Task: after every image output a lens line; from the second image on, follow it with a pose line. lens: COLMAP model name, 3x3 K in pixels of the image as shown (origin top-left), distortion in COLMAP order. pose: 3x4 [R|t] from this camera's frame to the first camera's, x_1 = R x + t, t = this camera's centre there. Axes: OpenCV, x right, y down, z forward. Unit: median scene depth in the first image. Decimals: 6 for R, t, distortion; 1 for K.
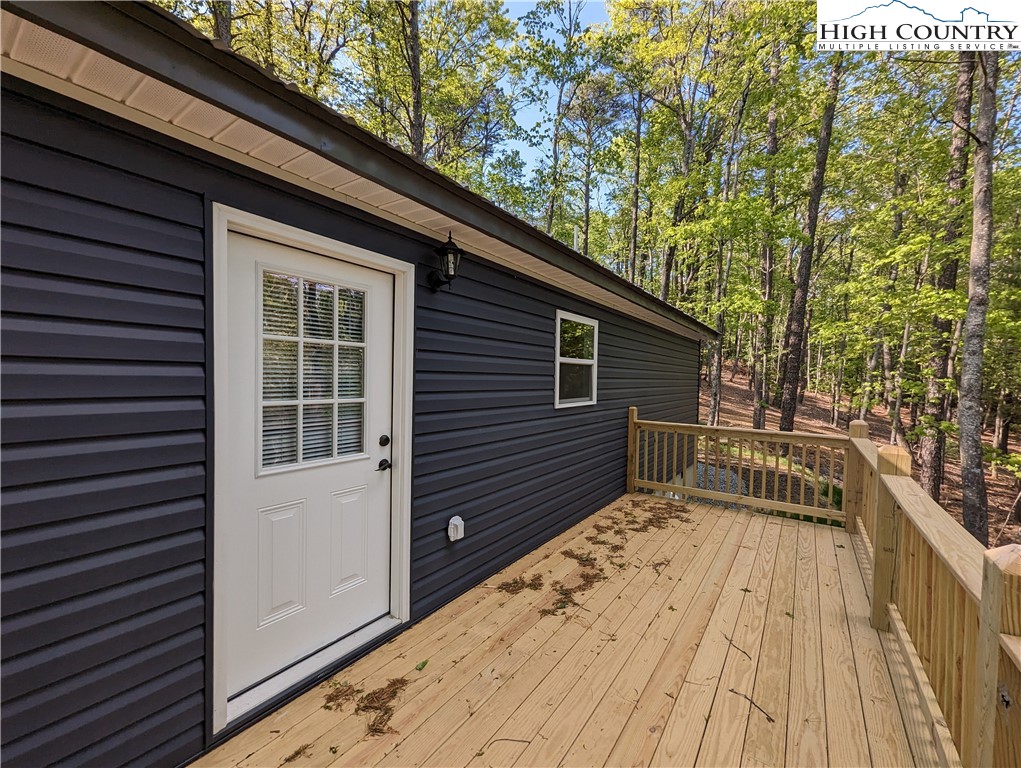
lens RADIAL K [[423.7, 0, 511.5], [0, 423.7, 388.8], [0, 0, 1]] dist [0.000002, -0.000534]
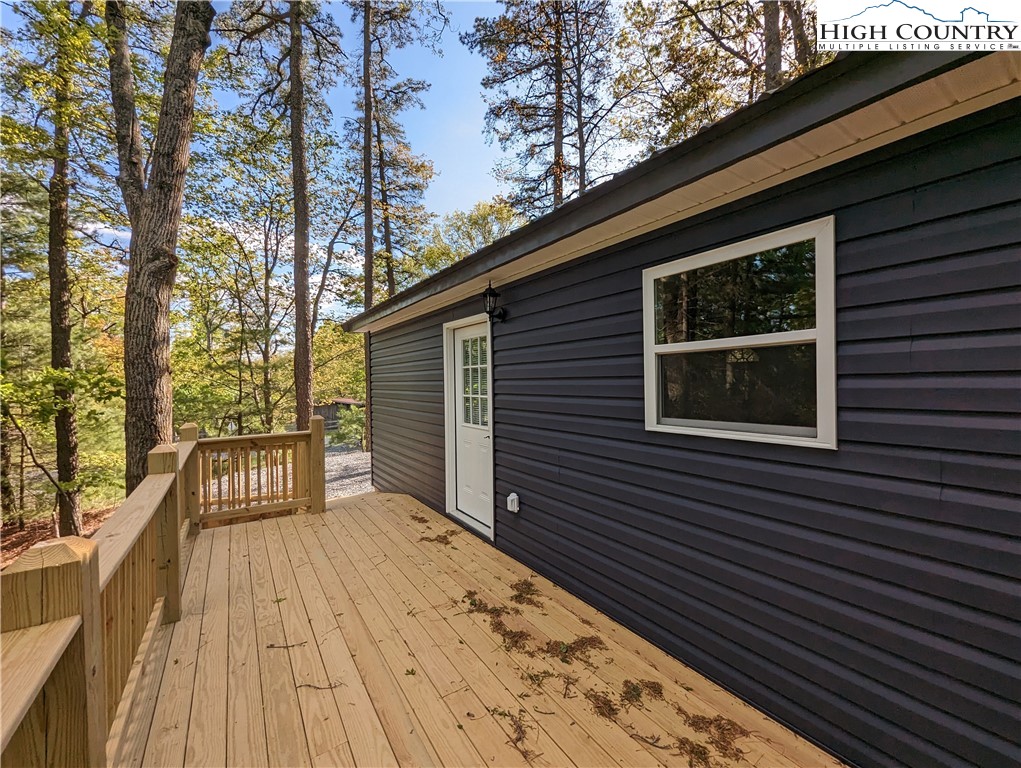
lens RADIAL K [[423.7, 0, 509.7], [0, 423.7, 382.8], [0, 0, 1]] dist [0.000002, -0.000534]
pose [[-0.372711, -0.005750, -0.927930, 0.746082], [-0.016286, 0.999867, 0.000346, -0.019039], [0.927805, 0.015241, -0.372755, 1.037484]]
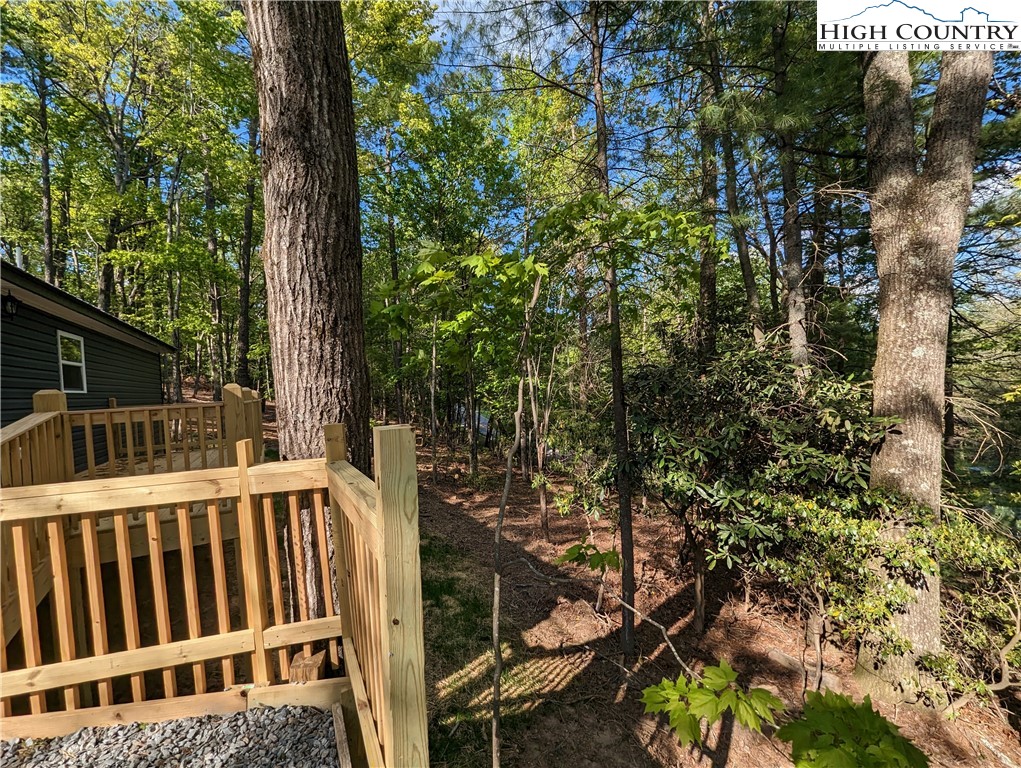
lens RADIAL K [[423.7, 0, 513.7], [0, 423.7, 387.9], [0, 0, 1]] dist [0.000002, -0.000534]
pose [[0.430143, -0.051700, 0.901279, -0.585465], [0.088907, 0.995932, 0.014698, 0.153694], [-0.898372, 0.073807, 0.432990, -1.178016]]
